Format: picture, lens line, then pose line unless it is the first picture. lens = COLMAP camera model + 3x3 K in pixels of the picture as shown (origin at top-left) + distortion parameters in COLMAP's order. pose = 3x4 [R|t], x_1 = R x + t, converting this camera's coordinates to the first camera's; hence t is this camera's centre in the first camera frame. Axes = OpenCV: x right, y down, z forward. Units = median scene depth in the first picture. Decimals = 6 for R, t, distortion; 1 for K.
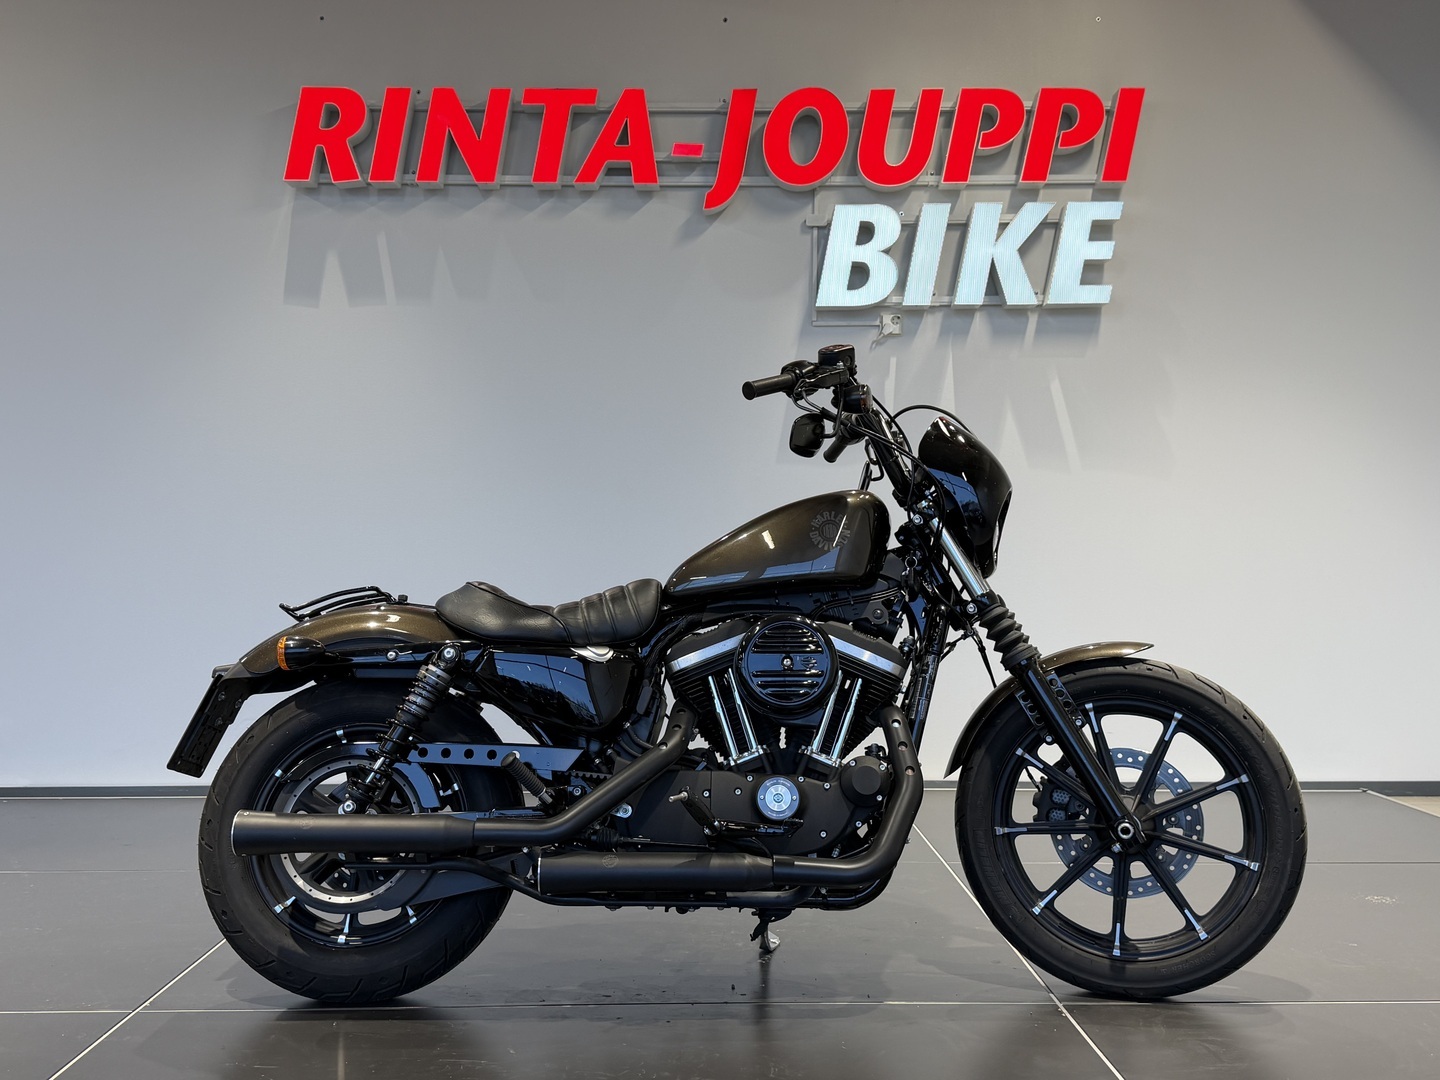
lens RADIAL K [[1408.7, 0, 720.0], [0, 1408.7, 540.0], [0, 0, 1]] dist [0.069738, -0.000361]
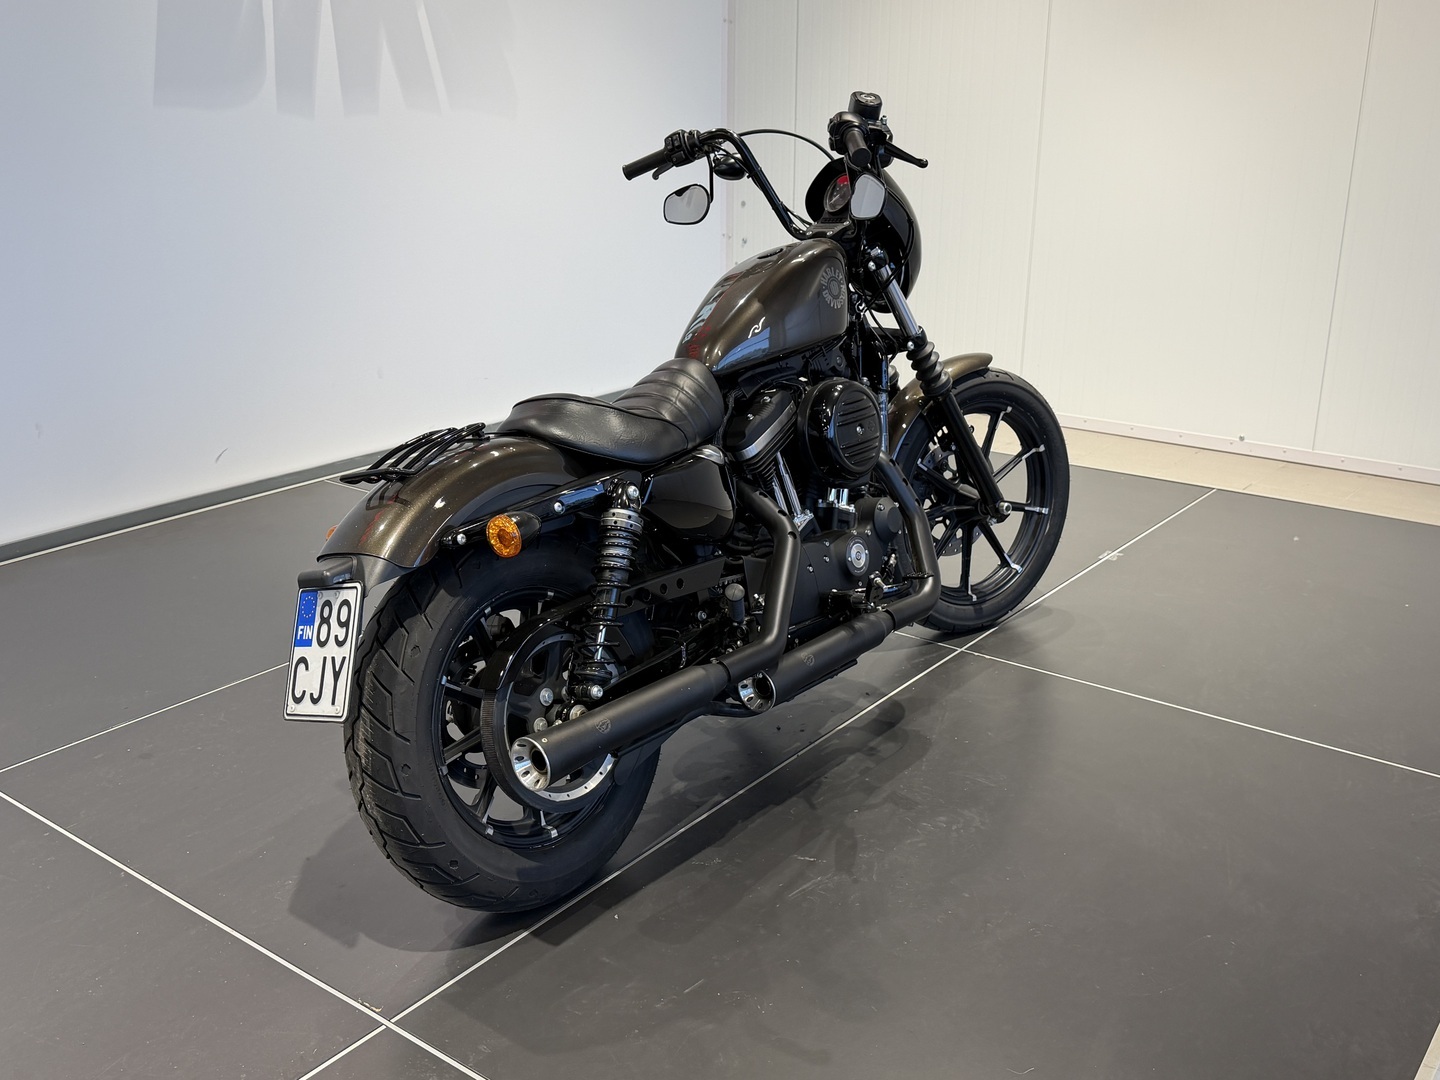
lens RADIAL K [[1408.7, 0, 720.0], [0, 1408.7, 540.0], [0, 0, 1]] dist [0.069738, -0.000361]
pose [[0.612874, -0.245753, 0.750993, -0.798341], [-0.011003, 0.947661, 0.319089, -0.161925], [-0.790104, -0.203824, 0.578093, 0.456714]]
